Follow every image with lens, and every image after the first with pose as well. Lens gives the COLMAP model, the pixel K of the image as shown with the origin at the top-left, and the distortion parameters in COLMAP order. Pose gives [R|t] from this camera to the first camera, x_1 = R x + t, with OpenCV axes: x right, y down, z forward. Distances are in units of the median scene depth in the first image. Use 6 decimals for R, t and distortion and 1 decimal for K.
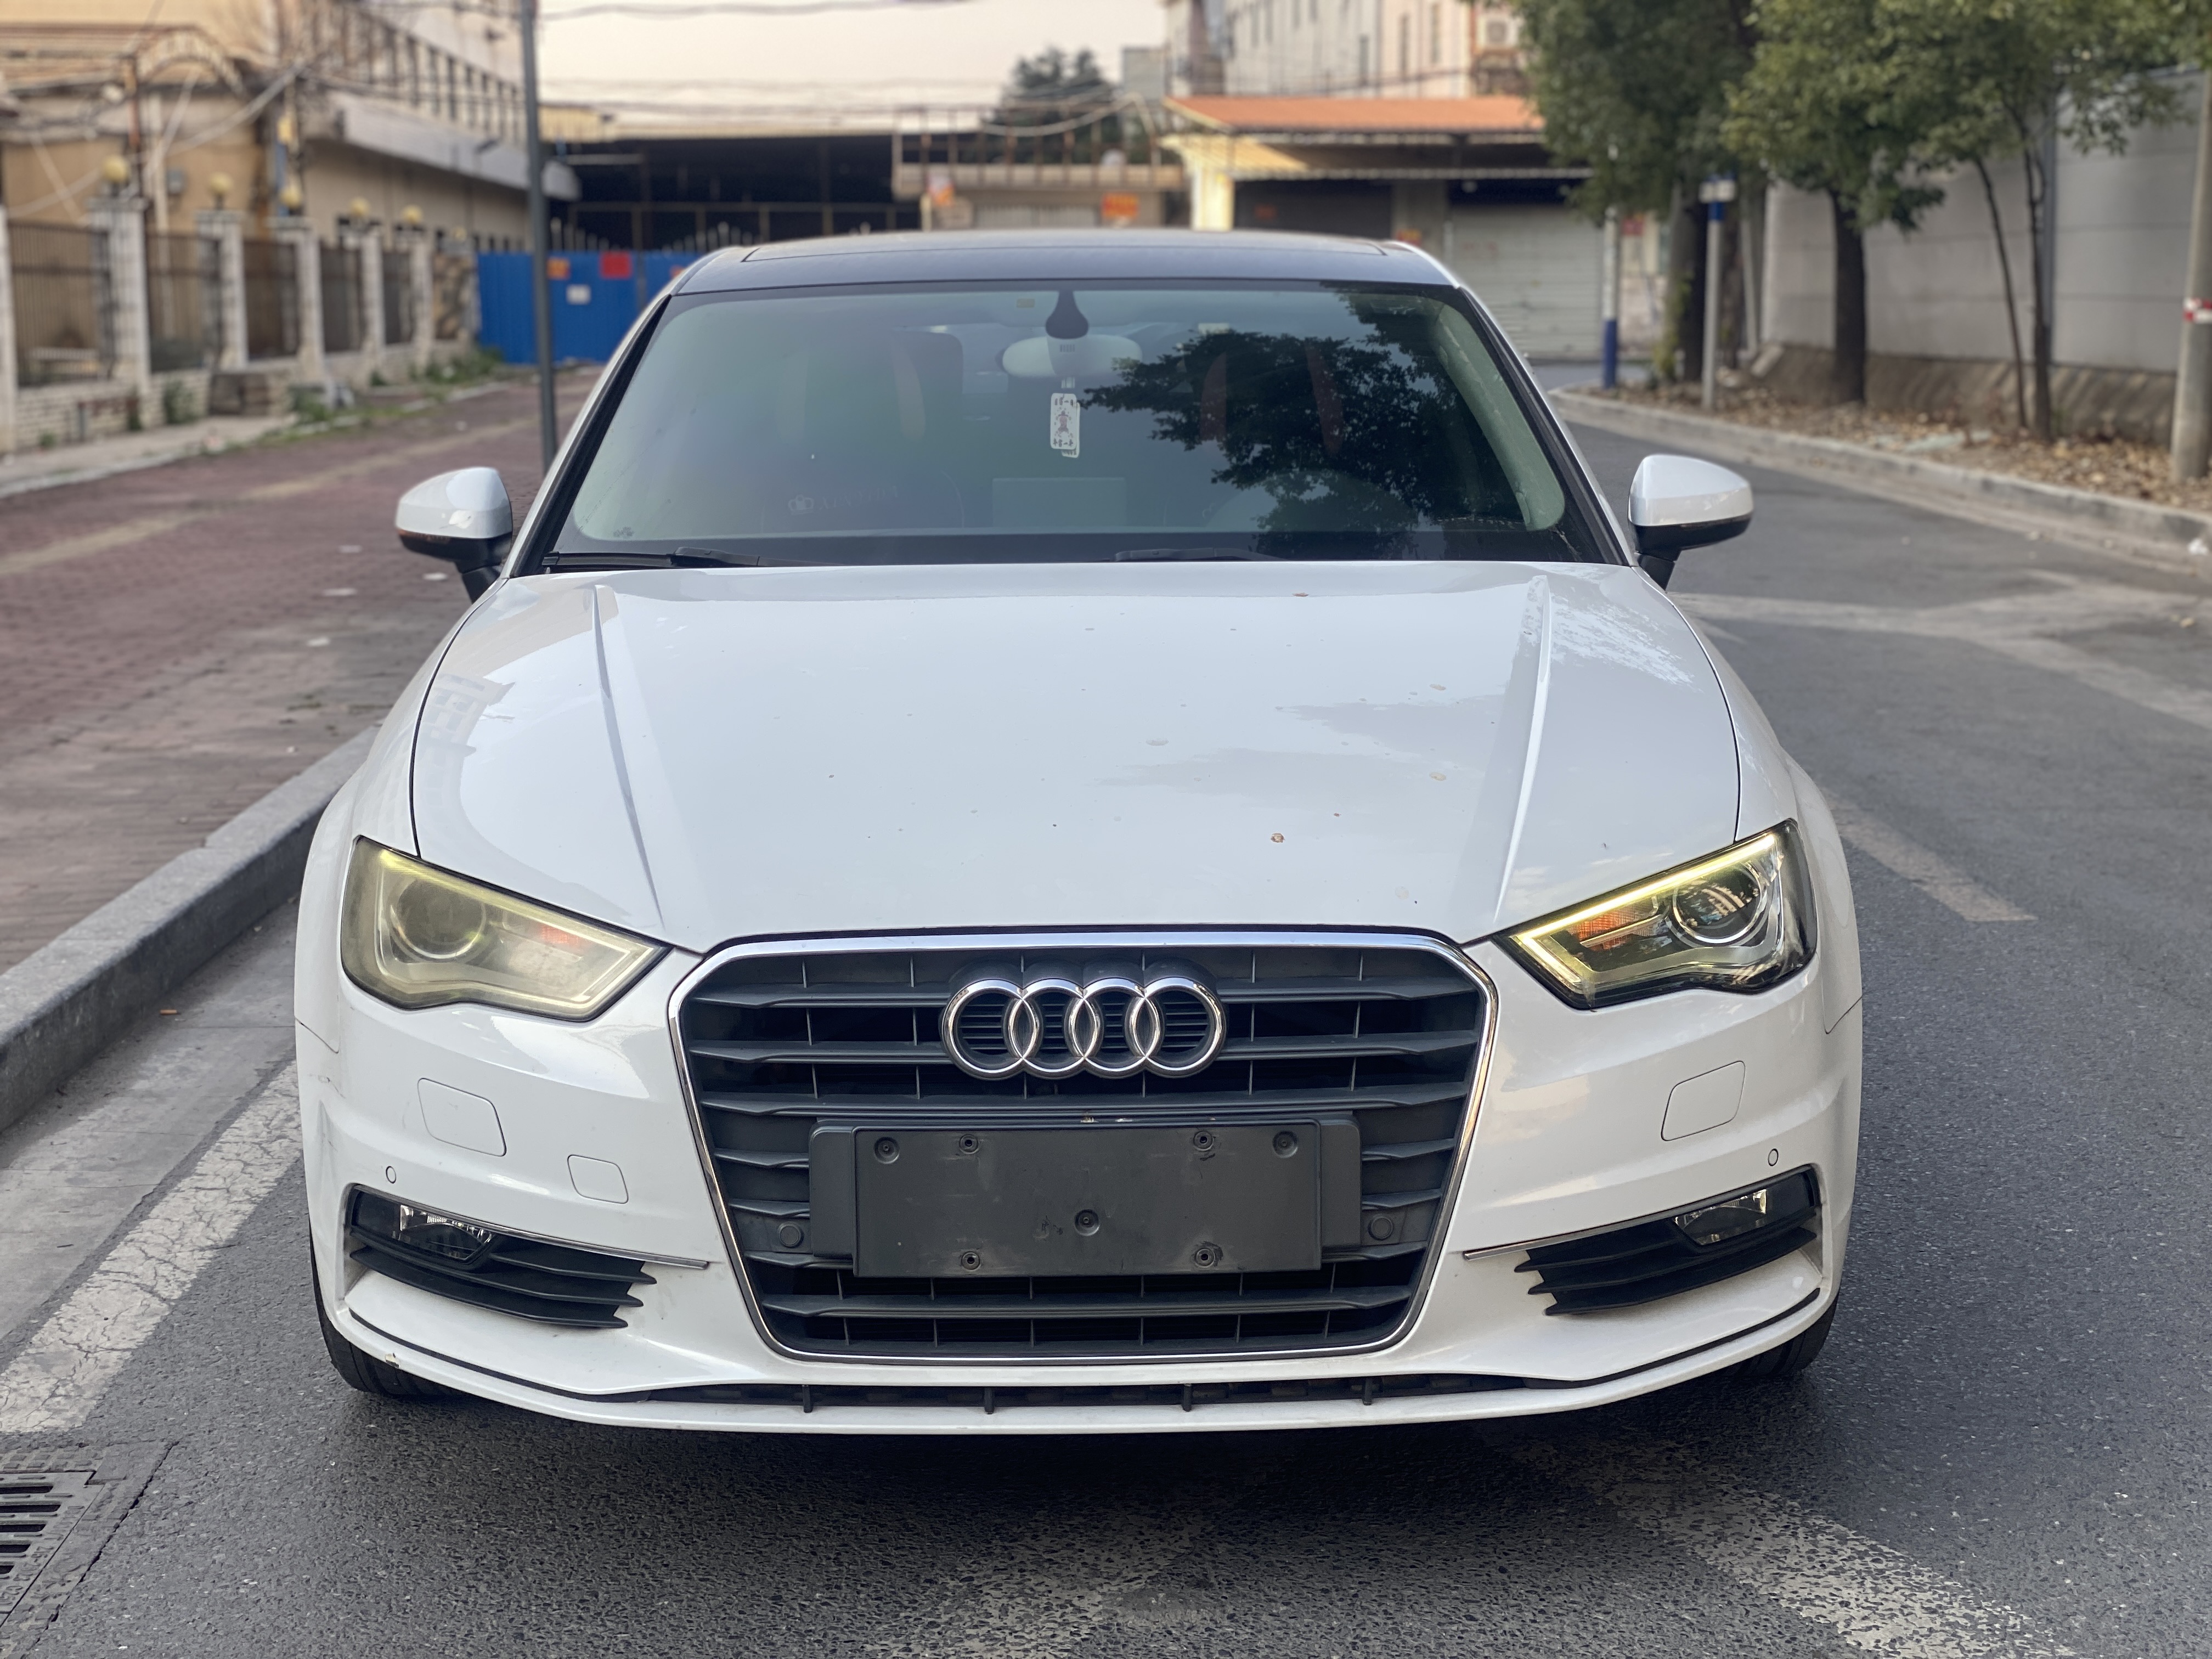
lens RADIAL K [[3348.0, 0, 1110.8], [0, 3348.0, 817.8], [0, 0, 1]] dist [0.098457, 0.000000]
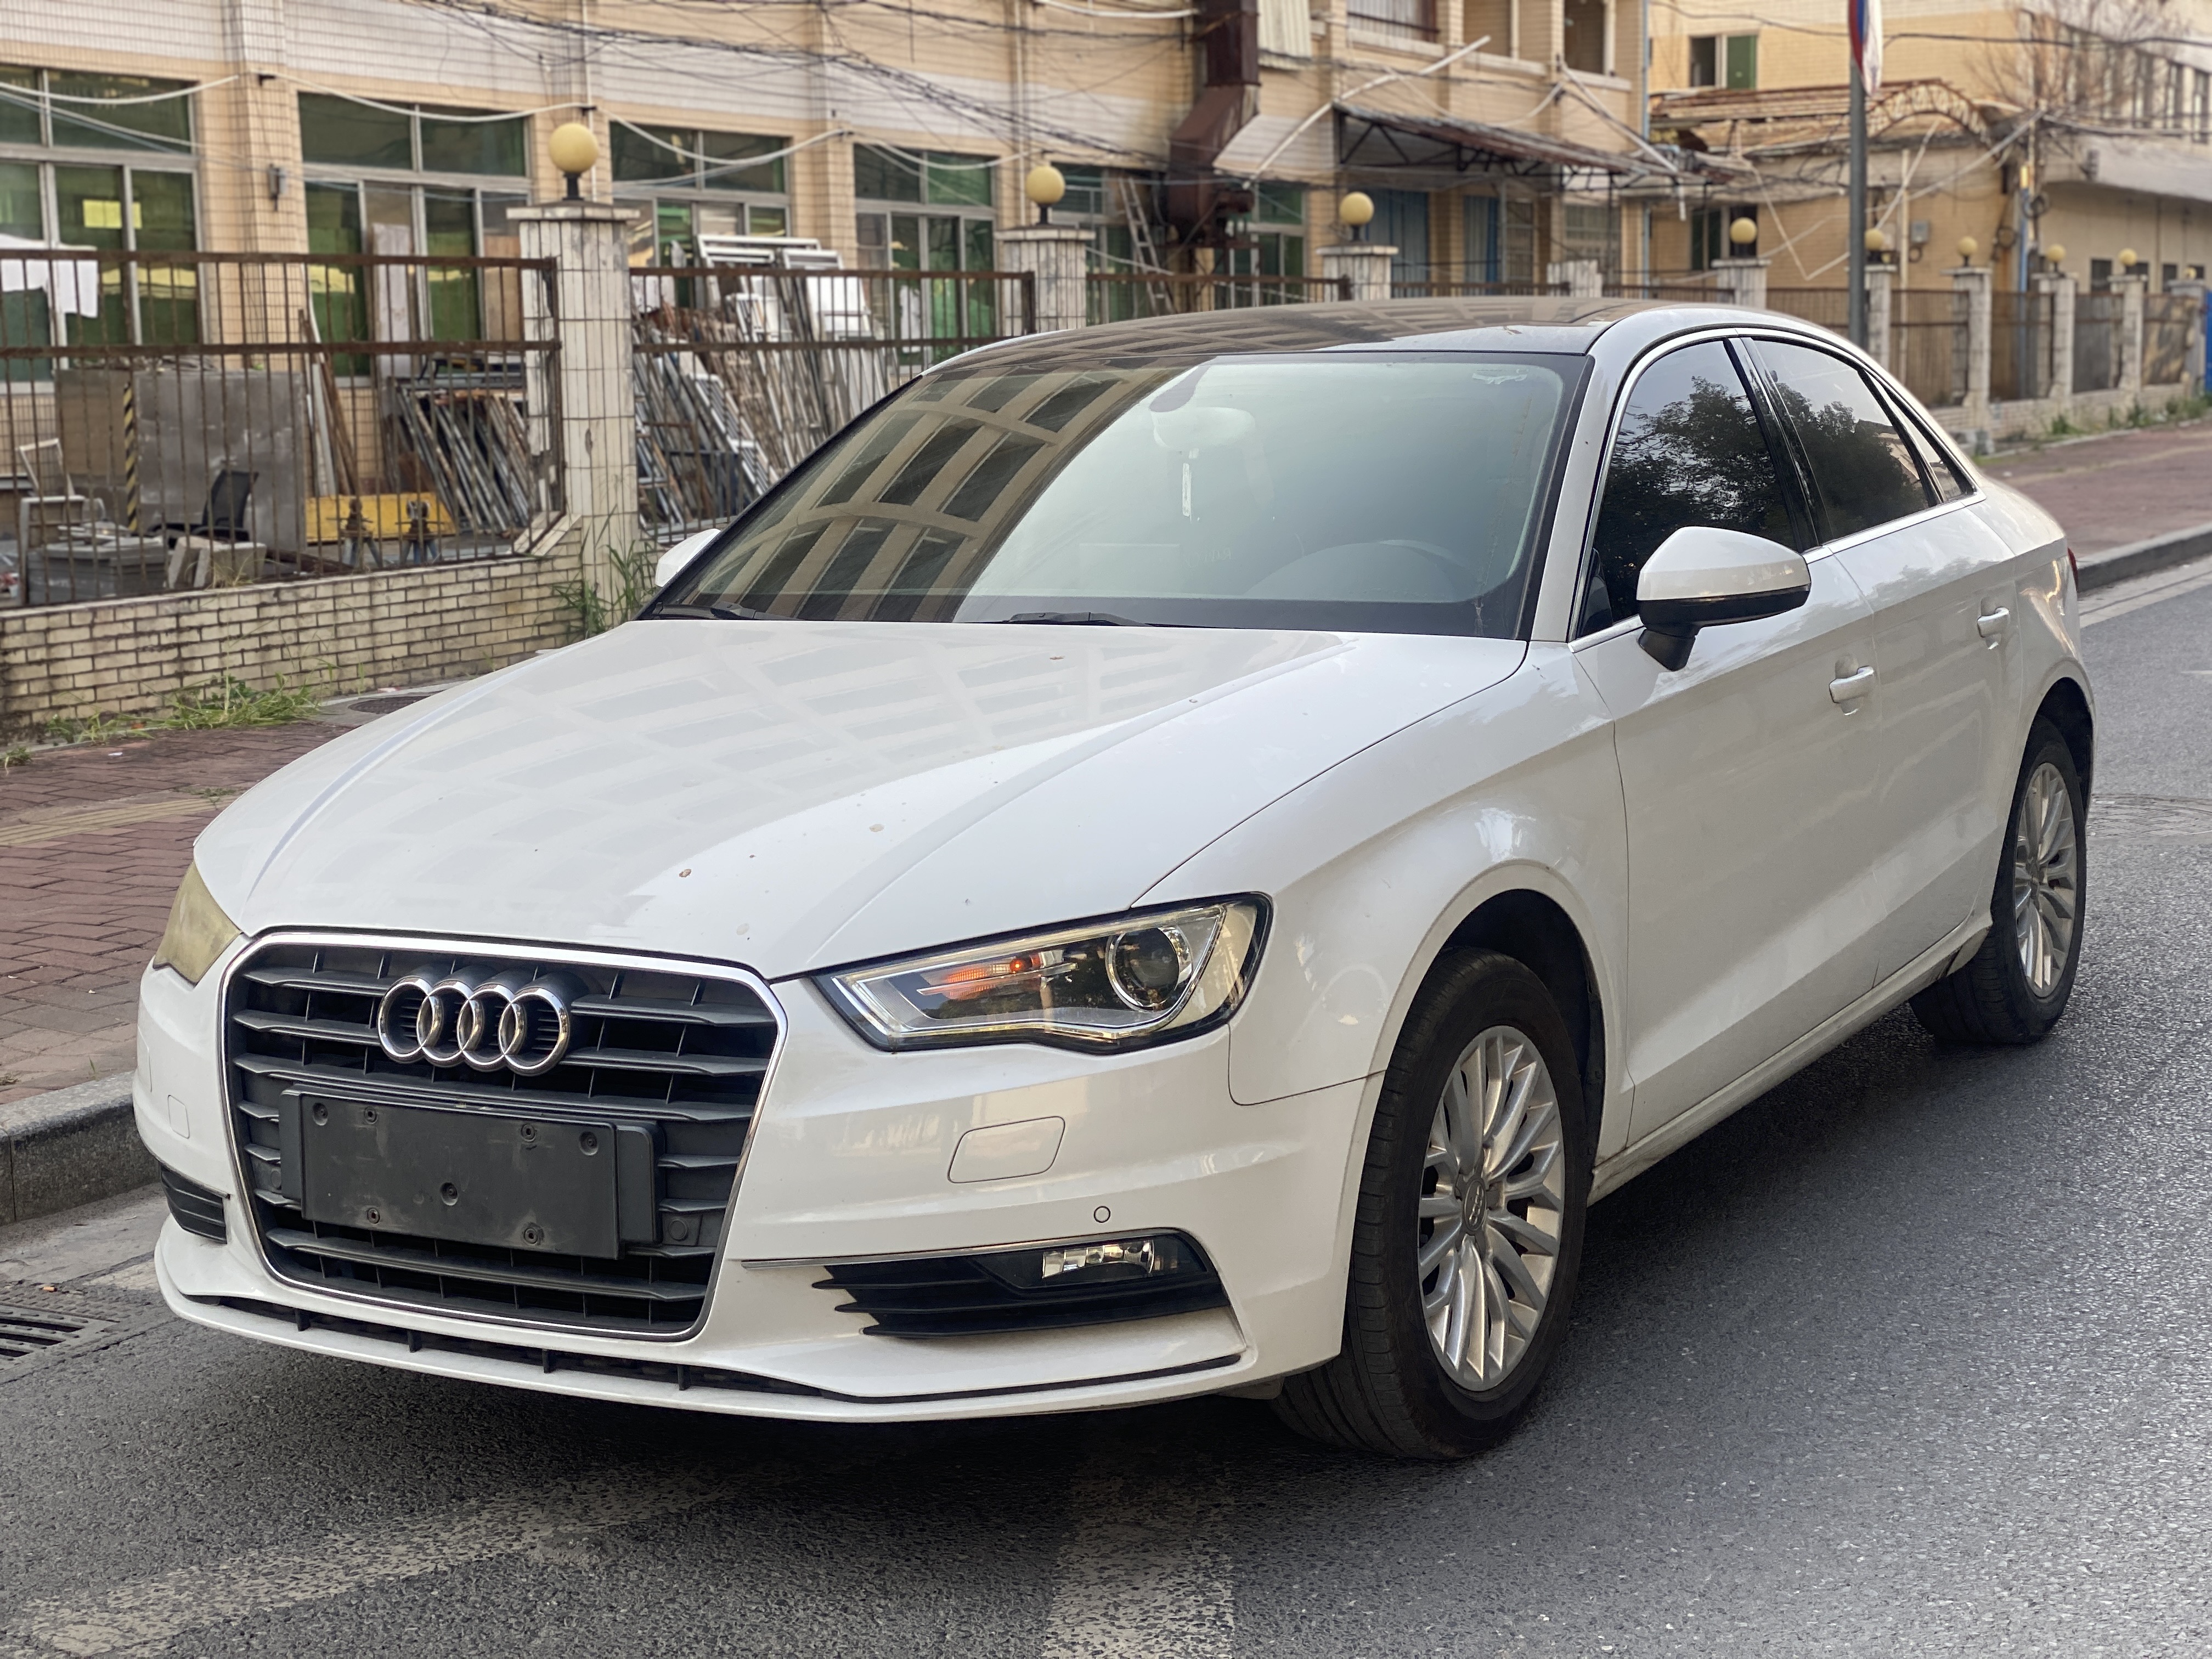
lens RADIAL K [[3348.0, 0, 1106.6], [0, 3348.0, 834.9], [0, 0, 1]] dist [0.098457, 0.000000]
pose [[0.862885, 0.059505, -0.501885, 0.742428], [-0.063607, 0.997935, 0.008960, -0.026237], [0.501382, 0.024192, 0.864888, 0.109770]]
